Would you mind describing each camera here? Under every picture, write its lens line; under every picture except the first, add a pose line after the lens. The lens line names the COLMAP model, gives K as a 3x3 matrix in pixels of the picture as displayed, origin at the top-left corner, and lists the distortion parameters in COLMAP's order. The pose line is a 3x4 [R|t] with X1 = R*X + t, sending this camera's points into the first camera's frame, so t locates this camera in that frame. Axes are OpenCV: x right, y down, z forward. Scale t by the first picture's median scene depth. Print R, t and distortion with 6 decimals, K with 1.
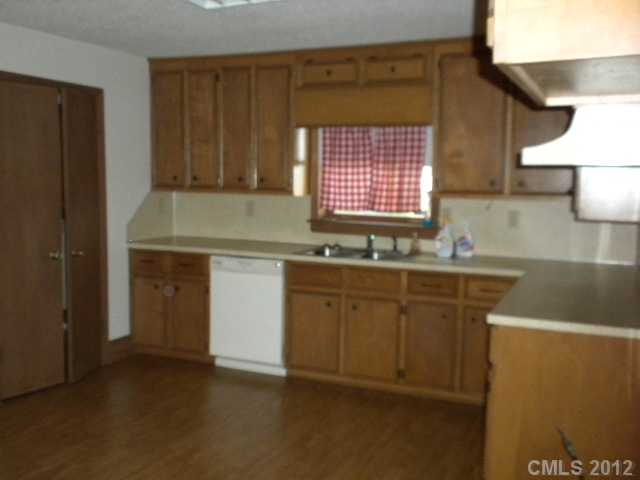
lens RADIAL K [[677.1, 0, 320.0], [0, 677.1, 240.0], [0, 0, 1]] dist [-0.002603, 0.005002]
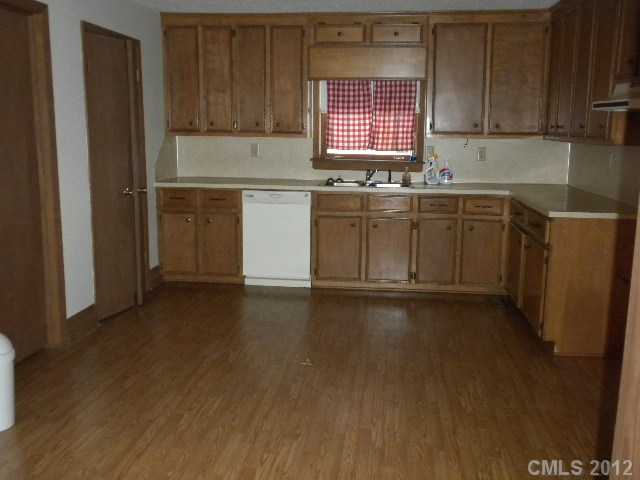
lens RADIAL K [[682.6, 0, 320.0], [0, 682.6, 240.0], [0, 0, 1]] dist [0.024712, -0.004068]
pose [[0.953537, -0.052941, 0.296587, -0.386806], [0.031678, 0.996601, 0.076047, 0.023100], [-0.299605, -0.063118, 0.951973, -0.163833]]
